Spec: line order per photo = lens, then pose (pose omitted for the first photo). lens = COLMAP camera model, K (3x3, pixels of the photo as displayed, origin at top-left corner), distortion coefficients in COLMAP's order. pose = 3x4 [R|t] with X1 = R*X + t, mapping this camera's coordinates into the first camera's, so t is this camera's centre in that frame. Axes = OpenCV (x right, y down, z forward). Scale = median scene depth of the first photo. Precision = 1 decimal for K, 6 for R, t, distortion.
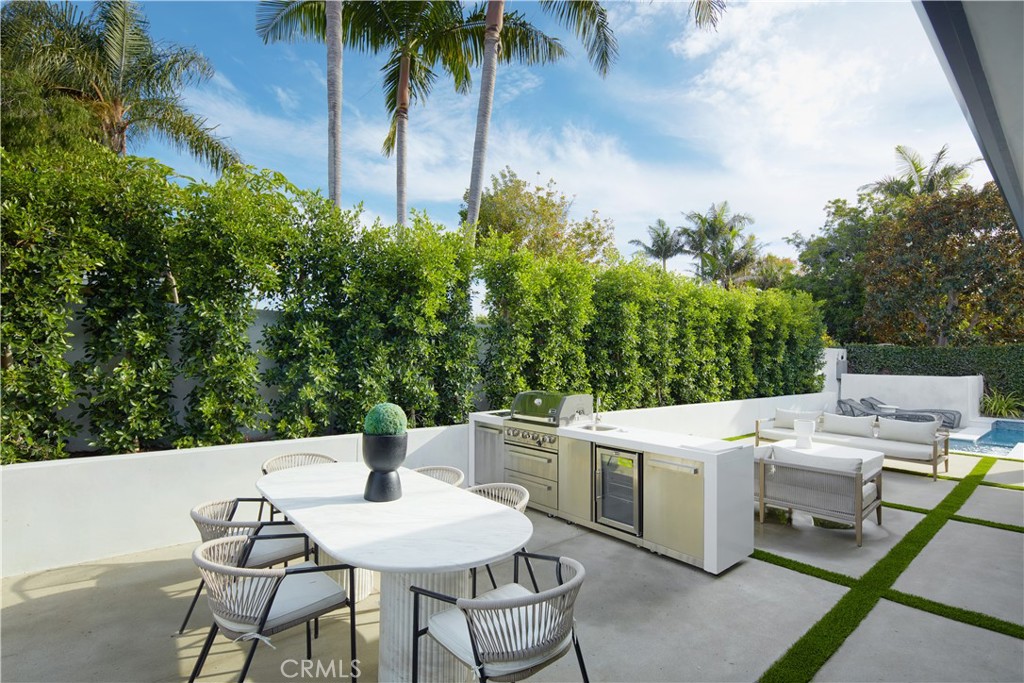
lens RADIAL K [[503.7, 0, 512.0], [0, 503.7, 341.5], [0, 0, 1]] dist [0.002729, 0.000298]
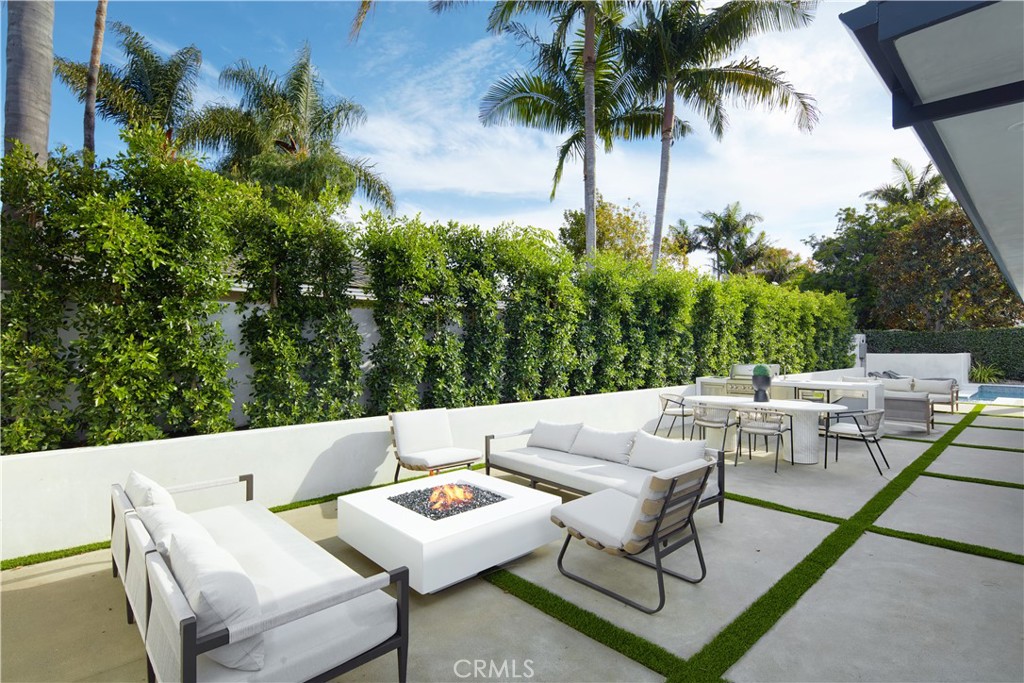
lens RADIAL K [[503.1, 0, 512.0], [0, 503.1, 341.5], [0, 0, 1]] dist [-0.005174, -0.000539]
pose [[0.999523, -0.016610, 0.026054, -0.185175], [0.015975, 0.999575, 0.024384, -0.008425], [-0.026448, -0.023957, 0.999363, -0.172065]]
